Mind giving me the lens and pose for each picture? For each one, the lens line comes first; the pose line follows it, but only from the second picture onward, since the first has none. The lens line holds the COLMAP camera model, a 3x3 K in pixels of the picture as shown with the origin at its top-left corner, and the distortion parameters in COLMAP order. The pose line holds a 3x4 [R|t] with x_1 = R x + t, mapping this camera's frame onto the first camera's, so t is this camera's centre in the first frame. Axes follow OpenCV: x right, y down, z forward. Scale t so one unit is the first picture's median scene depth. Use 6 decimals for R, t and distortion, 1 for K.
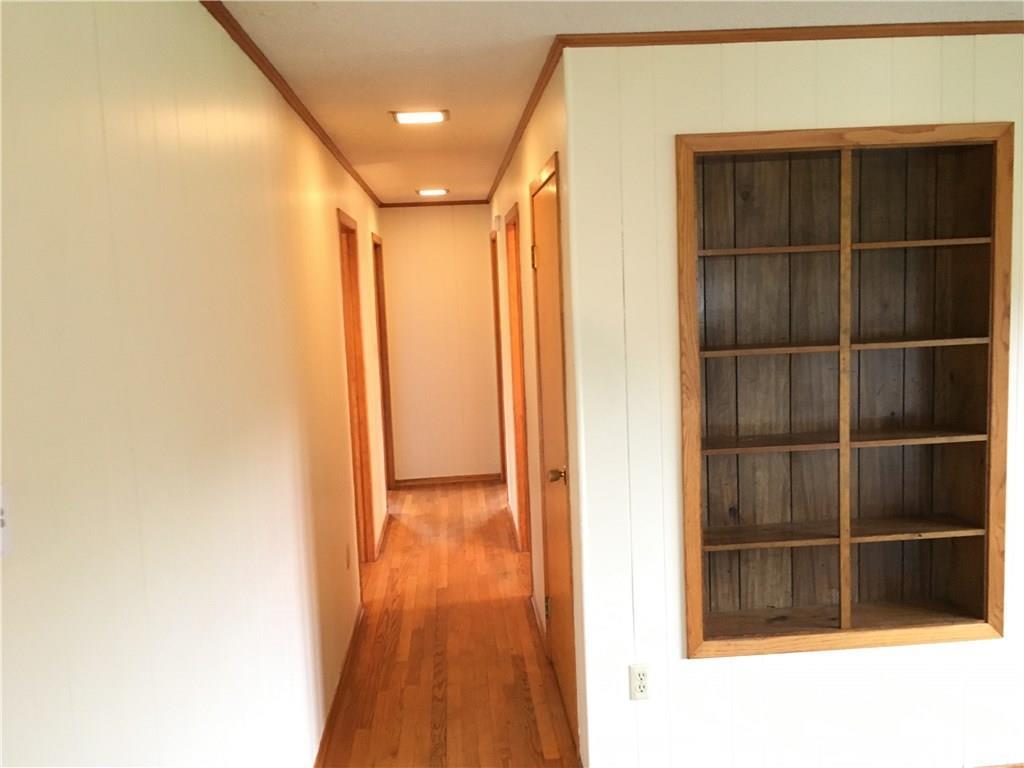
lens RADIAL K [[880.9, 0, 510.0], [0, 880.9, 382.7], [0, 0, 1]] dist [-0.000429, 0.003093]
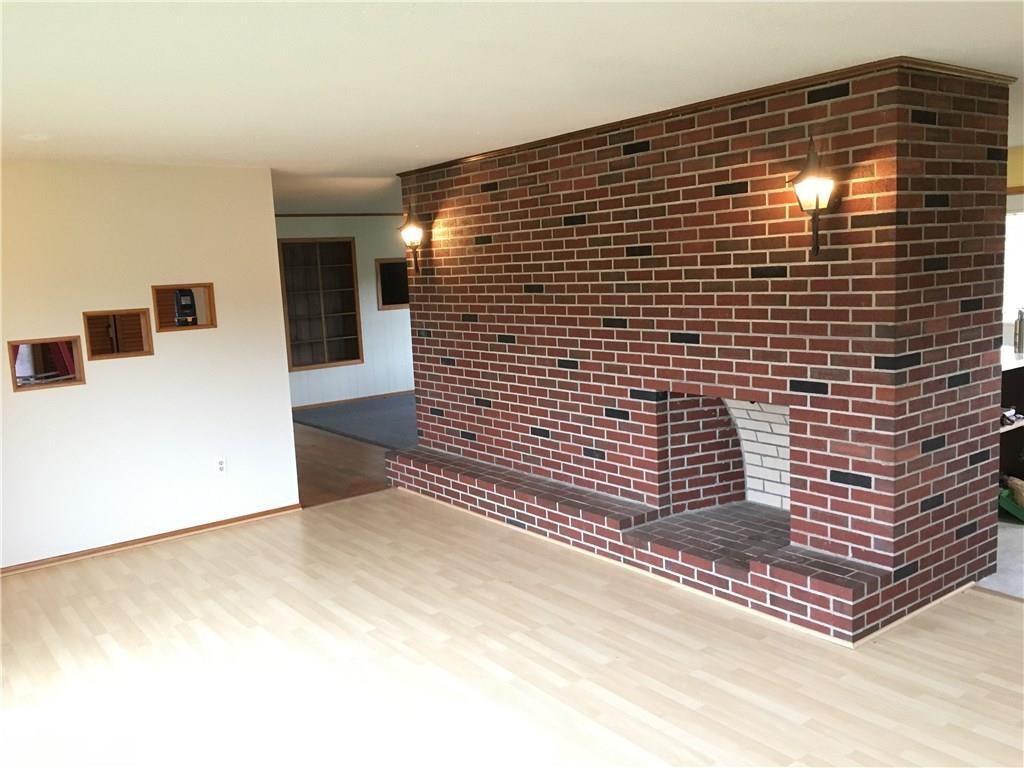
lens RADIAL K [[880.9, 0, 510.1], [0, 880.9, 384.6], [0, 0, 1]] dist [-0.000429, 0.003093]
pose [[0.839710, -0.077572, 0.537467, -1.055603], [0.077980, 0.996712, 0.022022, 0.350856], [-0.537408, 0.023419, 0.842997, -2.759383]]
